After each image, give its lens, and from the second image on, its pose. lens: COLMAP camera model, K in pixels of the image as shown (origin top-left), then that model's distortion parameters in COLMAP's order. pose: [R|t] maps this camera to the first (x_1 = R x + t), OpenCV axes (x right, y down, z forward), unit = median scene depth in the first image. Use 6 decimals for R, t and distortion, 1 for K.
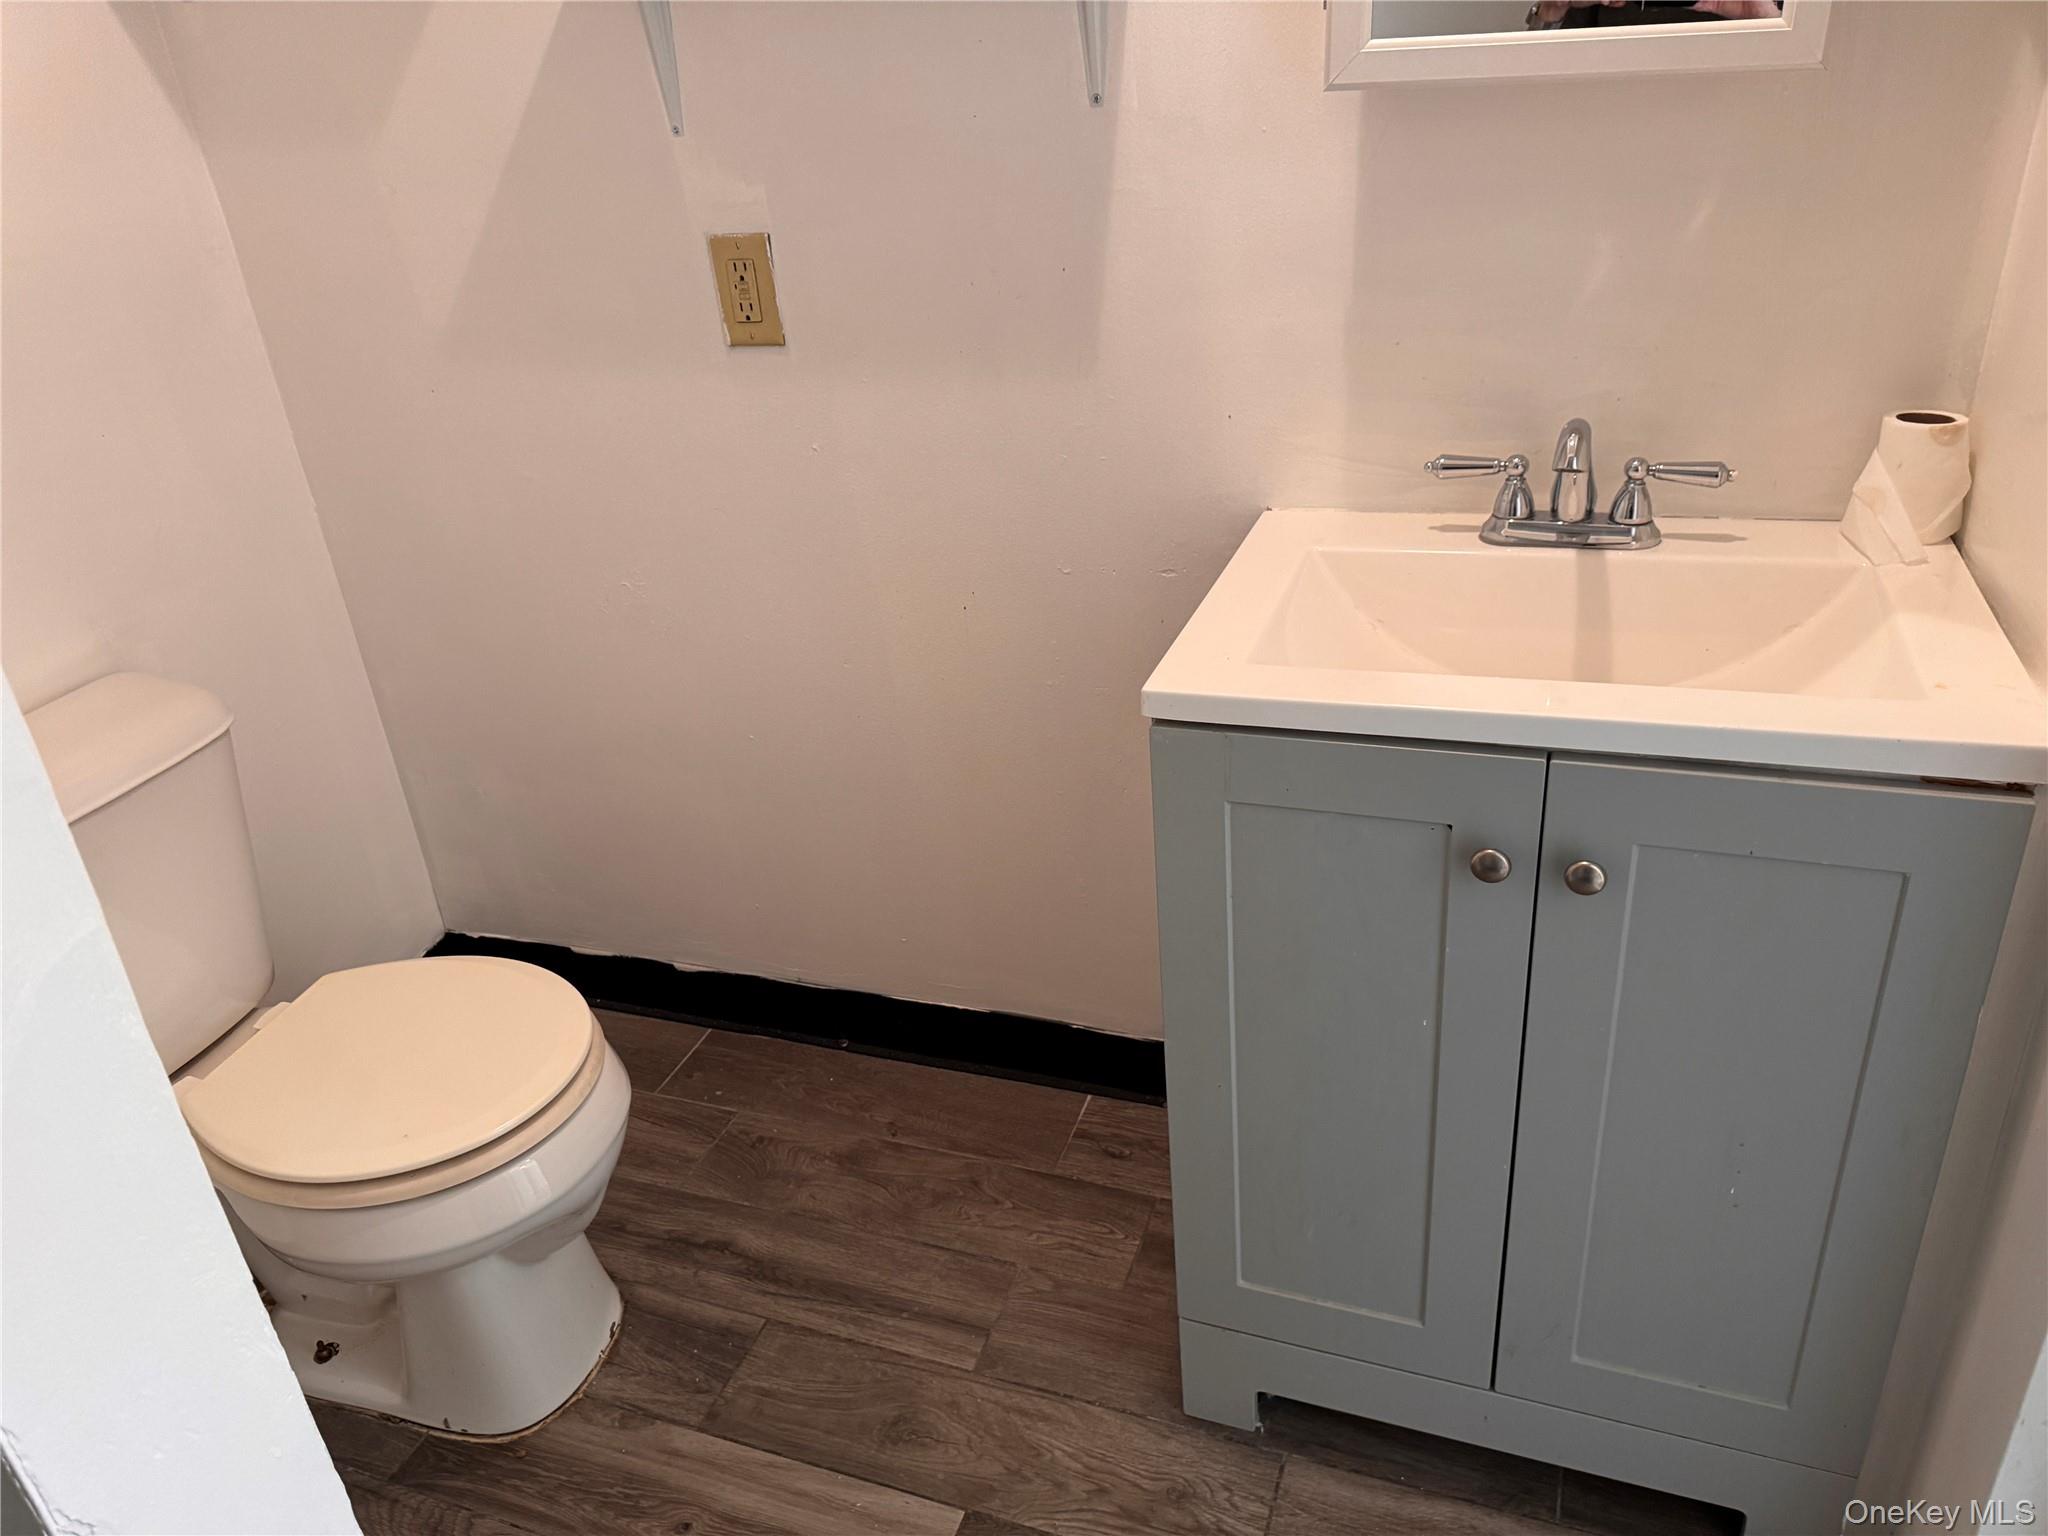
lens RADIAL K [[1454.4, 0, 1029.2], [0, 1454.4, 774.0], [0, 0, 1]] dist [0.088692, -0.137947]
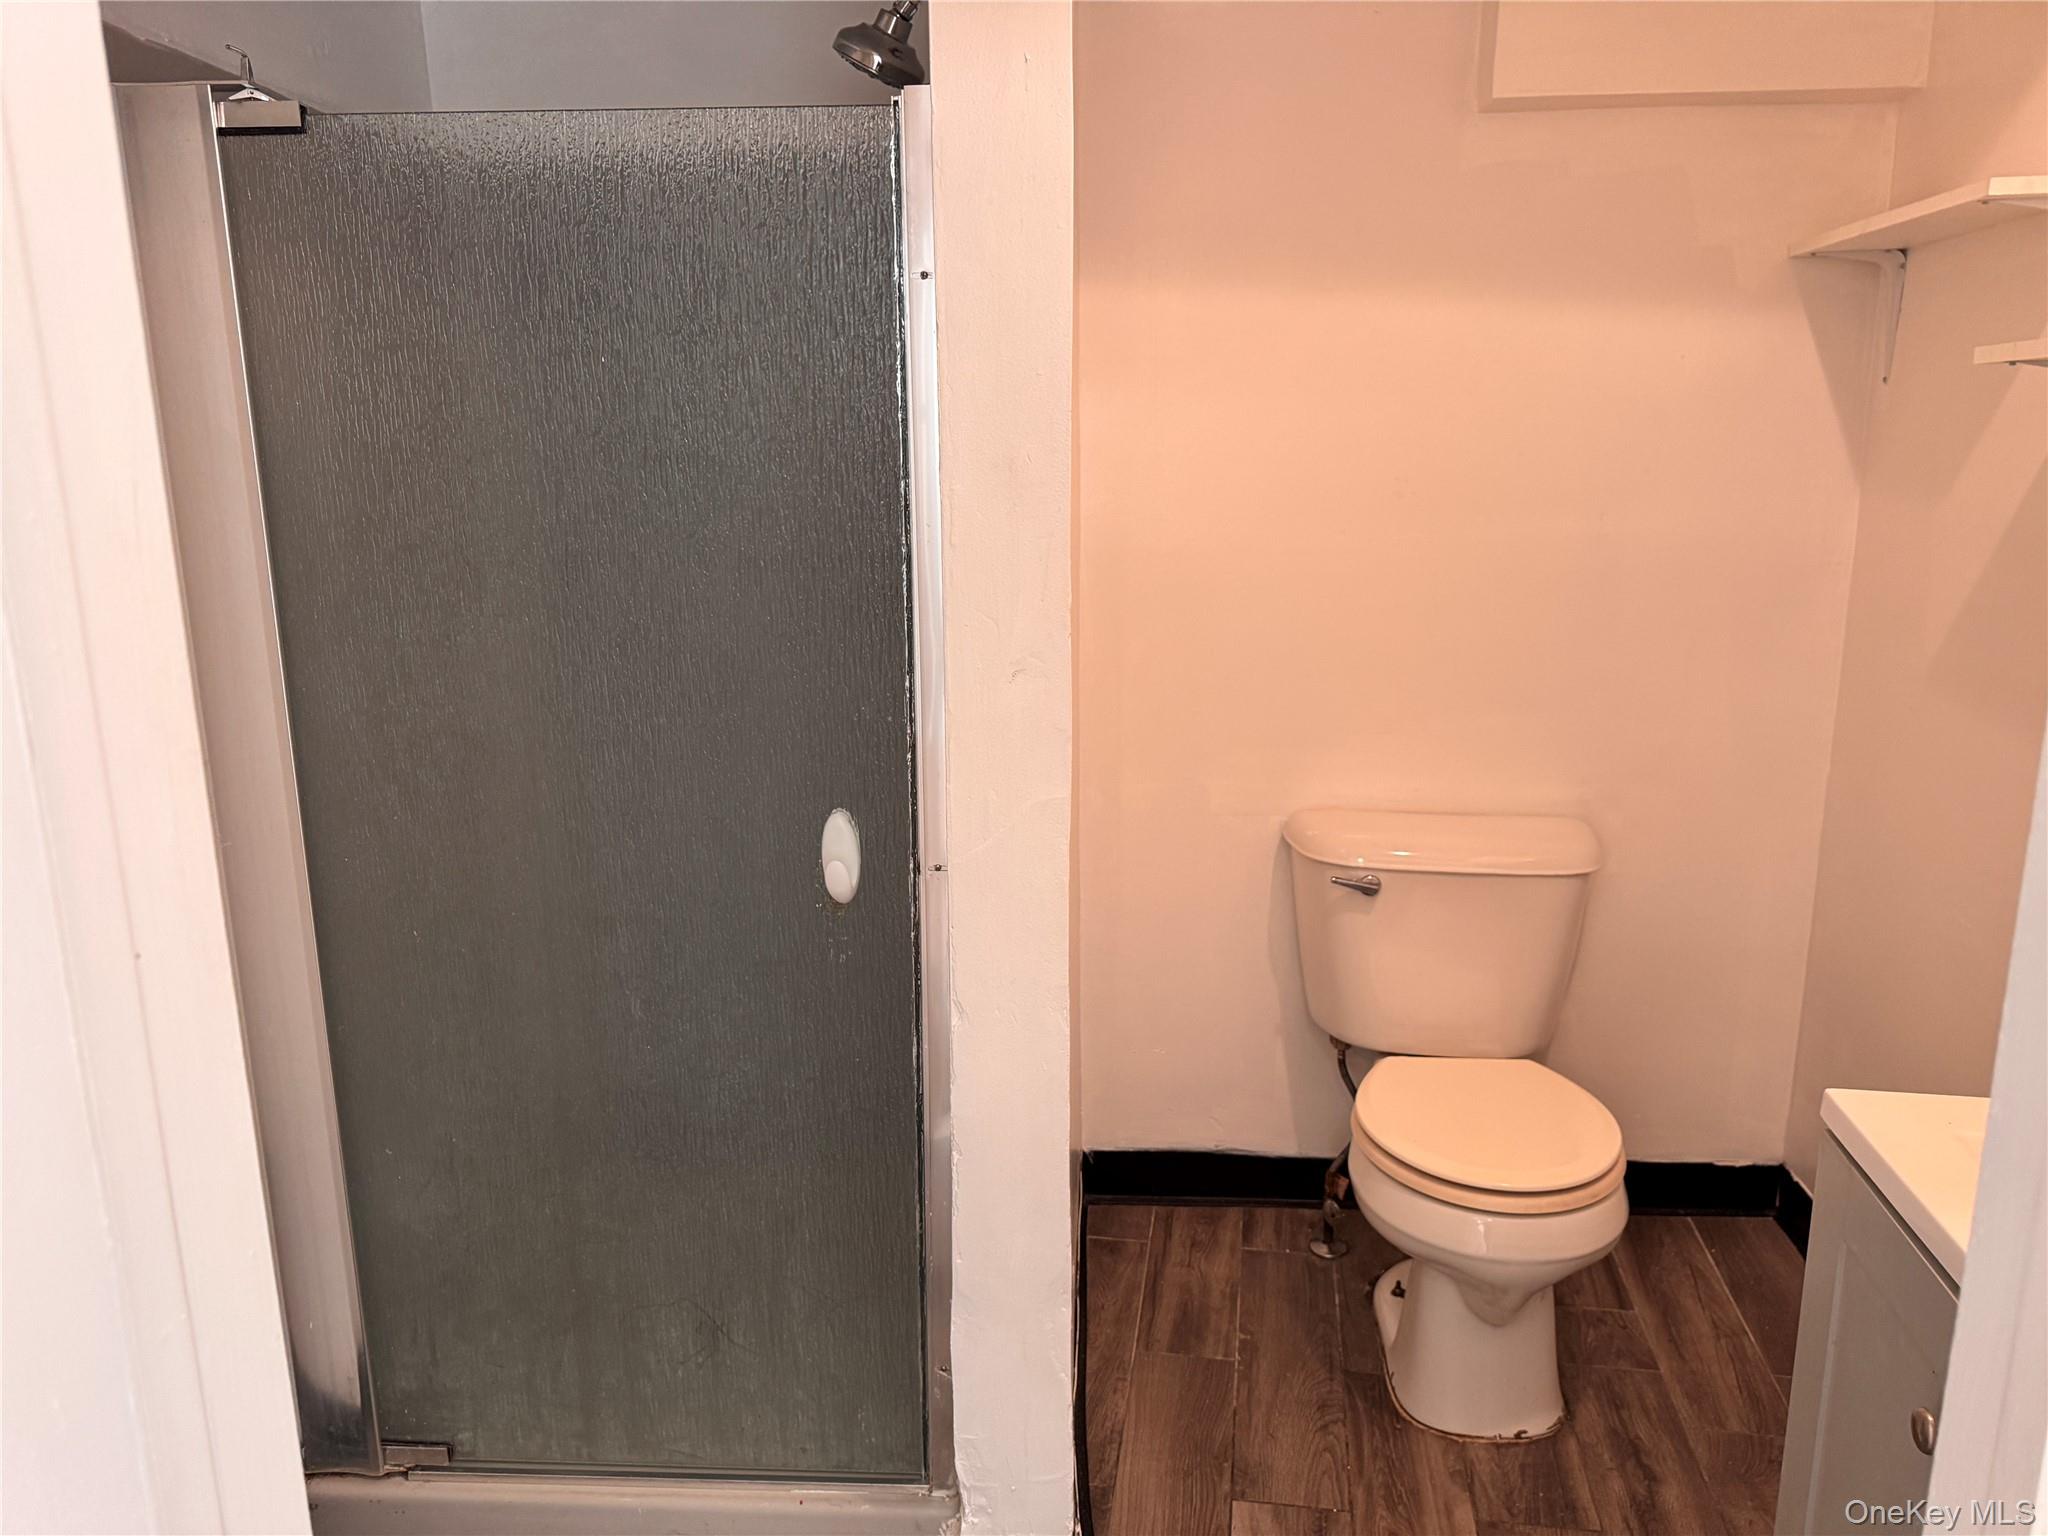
lens RADIAL K [[1454.4, 0, 1029.2], [0, 1454.4, 774.0], [0, 0, 1]] dist [0.088692, -0.137947]
pose [[0.188914, 0.289715, -0.938284, 0.619426], [-0.459570, 0.870478, 0.176249, -0.114355], [0.867818, 0.397911, 0.297590, 0.097133]]
